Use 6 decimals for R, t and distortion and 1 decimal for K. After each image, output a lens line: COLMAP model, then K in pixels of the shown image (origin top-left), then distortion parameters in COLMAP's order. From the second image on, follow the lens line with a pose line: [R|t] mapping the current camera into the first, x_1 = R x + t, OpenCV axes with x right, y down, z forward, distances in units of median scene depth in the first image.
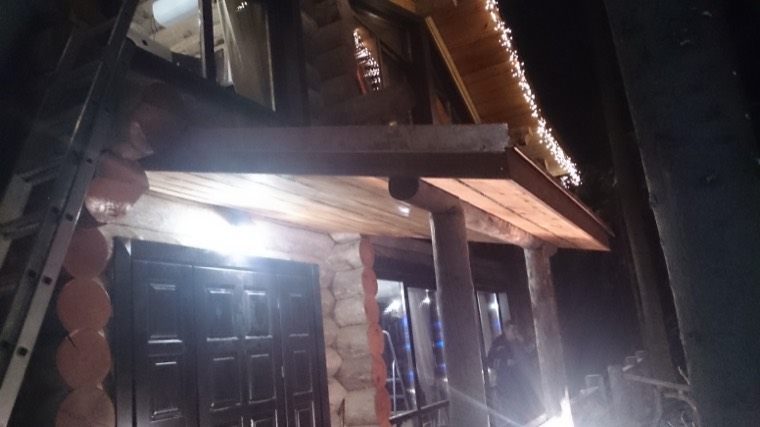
lens RADIAL K [[584.5, 0, 379.5], [0, 584.5, 215.3], [0, 0, 1]] dist [0.038340, -0.061772]
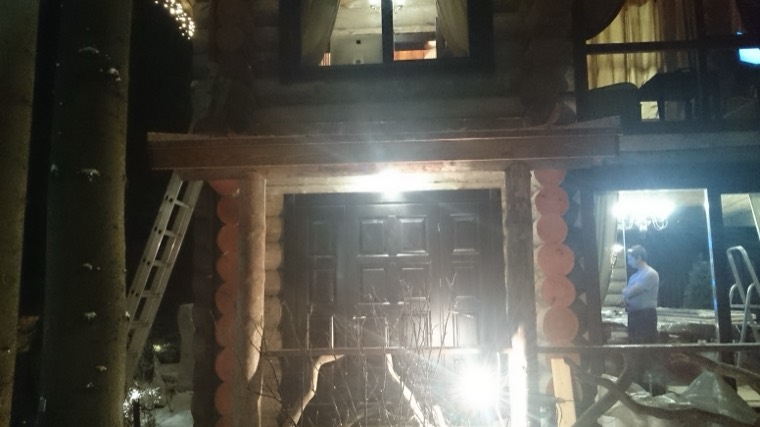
lens RADIAL K [[584.5, 0, 381.3], [0, 584.5, 216.0], [0, 0, 1]] dist [0.038340, -0.061772]
pose [[0.436436, -0.022122, -0.899463, 0.939596], [0.181219, 0.981372, 0.063794, 0.032264], [0.881296, -0.190842, 0.432315, 0.413597]]
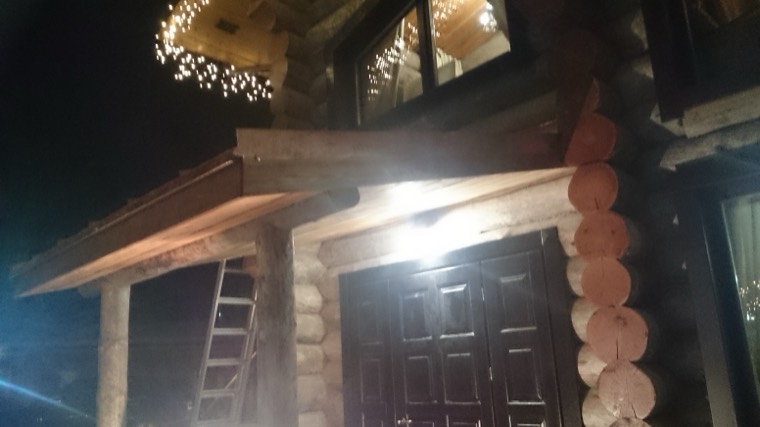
lens RADIAL K [[584.5, 0, 379.1], [0, 584.5, 219.3], [0, 0, 1]] dist [0.038340, -0.061772]
pose [[-0.289285, -0.122200, -0.949411, 0.773822], [0.294598, 0.932315, -0.209764, 0.199479], [0.910783, -0.340376, -0.233705, 1.202240]]
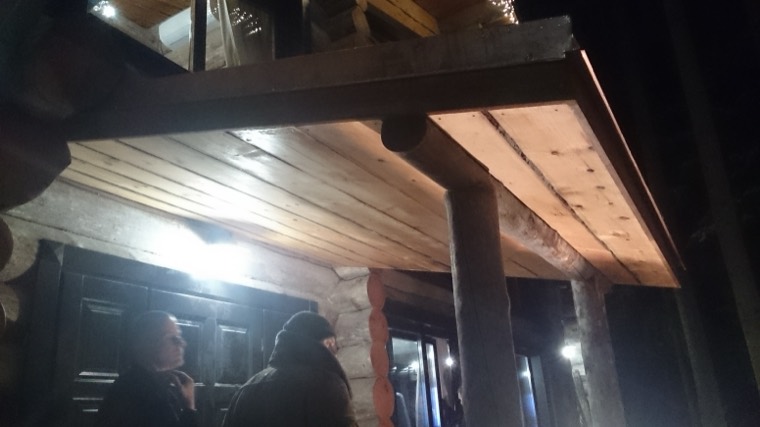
lens RADIAL K [[584.5, 0, 379.5], [0, 584.5, 215.2], [0, 0, 1]] dist [0.038340, -0.061772]
pose [[0.998701, 0.021801, -0.046051, 0.024953], [-0.026920, 0.993157, -0.113640, 0.065255], [0.043259, 0.114732, 0.992454, 0.196302]]
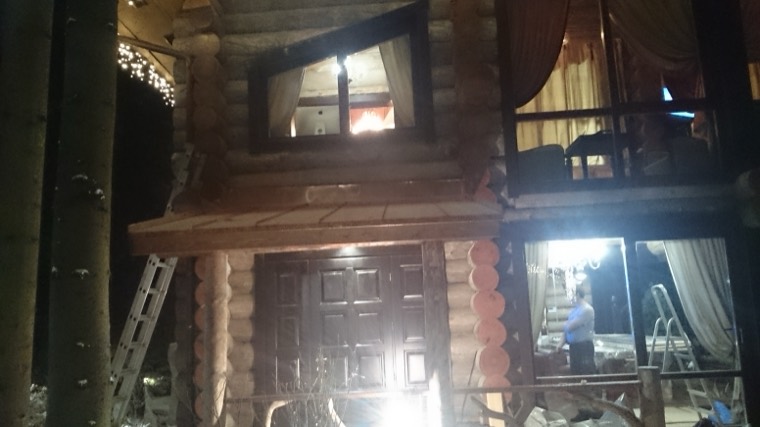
lens RADIAL K [[584.5, 0, 381.0], [0, 584.5, 215.2], [0, 0, 1]] dist [0.038340, -0.061772]
pose [[0.439234, -0.063884, -0.896098, 1.159939], [0.206192, 0.978009, 0.031344, -0.043807], [0.874390, -0.198536, 0.442747, 0.436730]]
